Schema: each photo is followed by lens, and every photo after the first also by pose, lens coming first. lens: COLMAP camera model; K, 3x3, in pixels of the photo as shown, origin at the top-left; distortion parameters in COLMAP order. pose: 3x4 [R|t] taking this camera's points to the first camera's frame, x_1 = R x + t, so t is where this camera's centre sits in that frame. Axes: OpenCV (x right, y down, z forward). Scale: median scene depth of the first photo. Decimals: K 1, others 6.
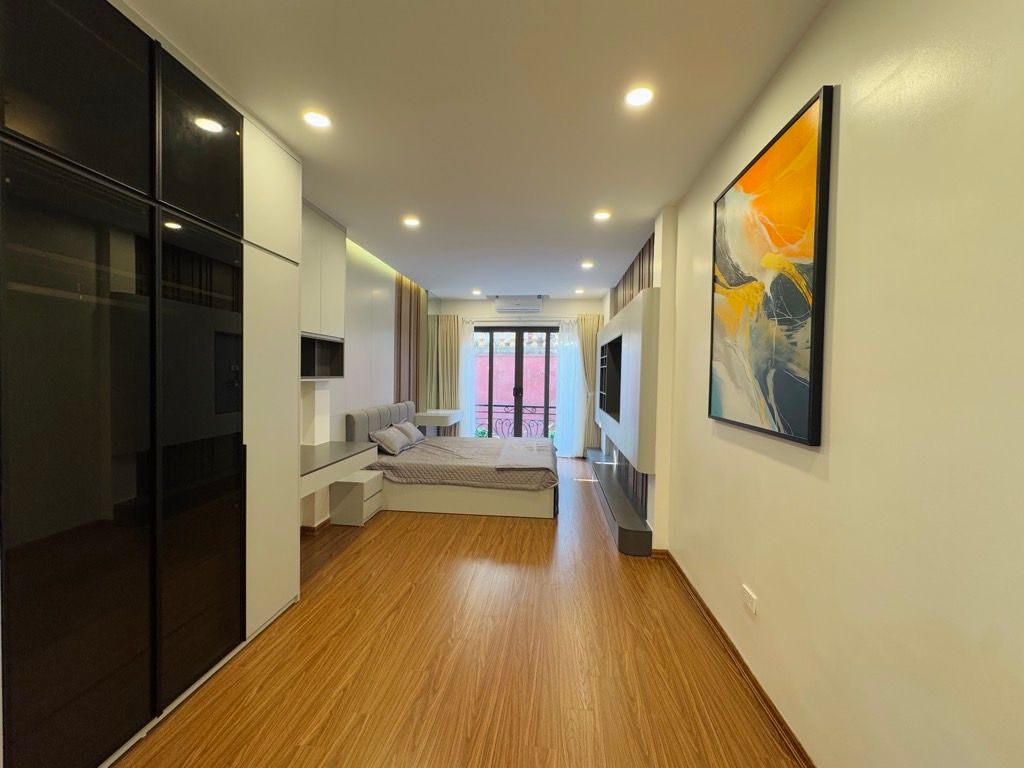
lens RADIAL K [[409.8, 0, 513.0], [0, 409.8, 383.3], [0, 0, 1]] dist [-0.001858, 0.000086]
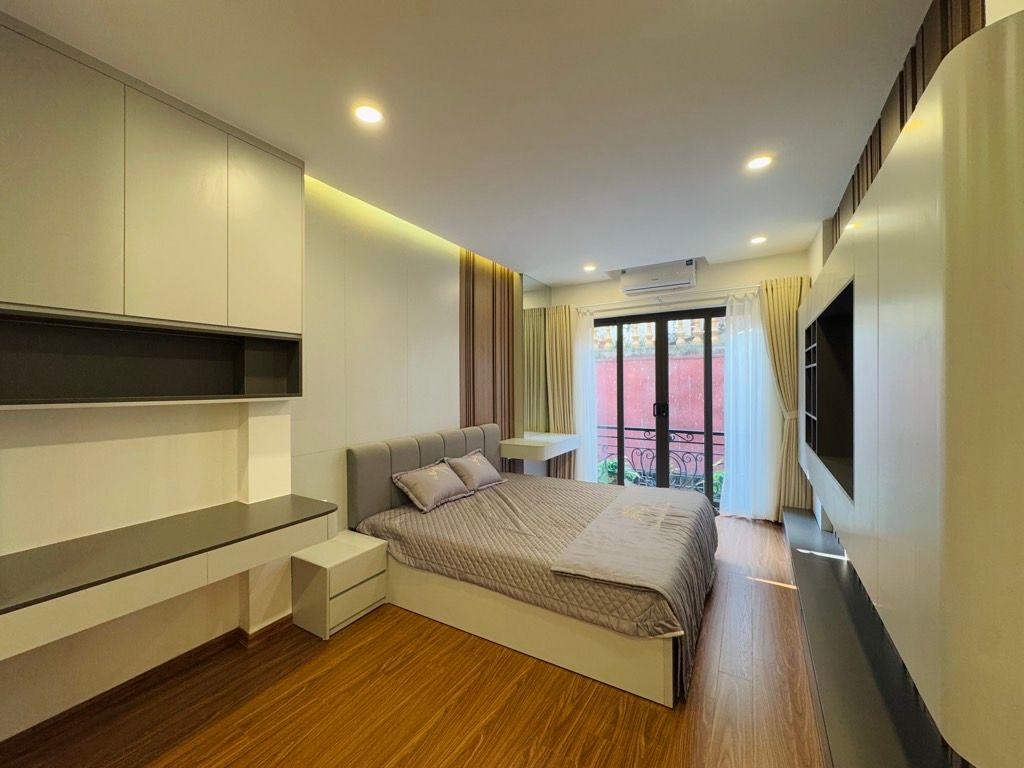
lens RADIAL K [[409.8, 0, 509.1], [0, 409.8, 385.3], [0, 0, 1]] dist [-0.001858, 0.000086]
pose [[0.905063, -0.021845, -0.424716, 0.082181], [0.012402, 0.999611, -0.024987, -0.005821], [0.425097, 0.017348, 0.904982, 0.319011]]
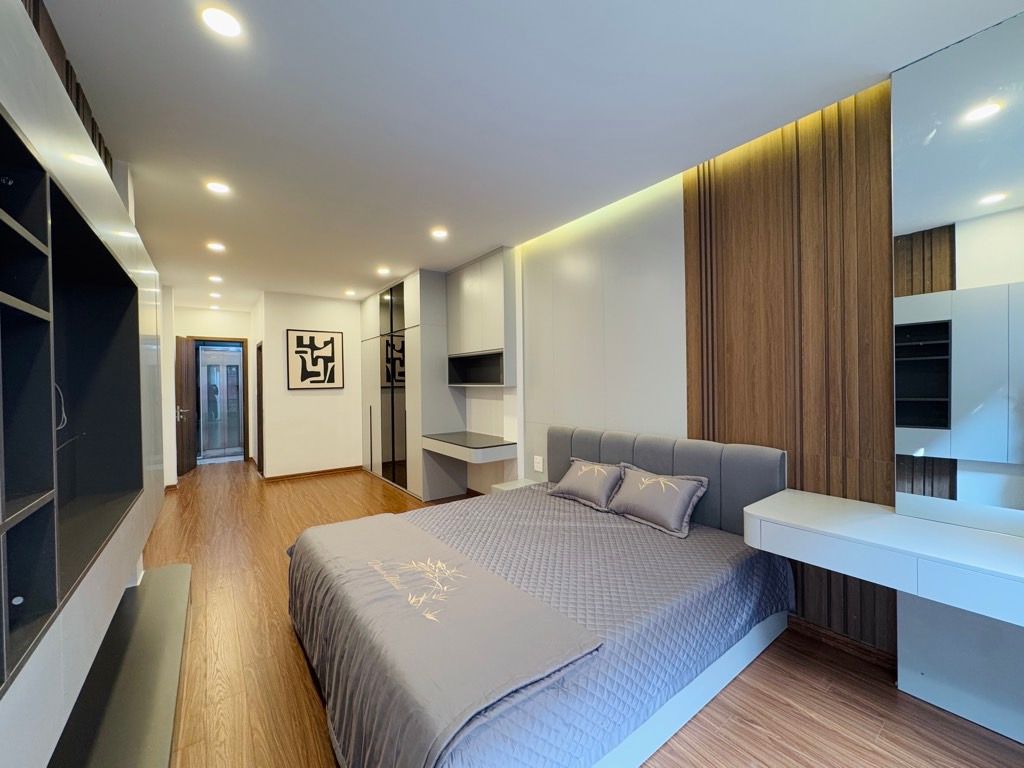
lens RADIAL K [[409.8, 0, 512.4], [0, 409.8, 382.2], [0, 0, 1]] dist [-0.001858, 0.000086]
pose [[-0.743395, -0.004427, -0.668838, 0.167110], [-0.013460, 0.999875, 0.008342, -0.016356], [0.668717, 0.015204, -0.743361, 1.029765]]
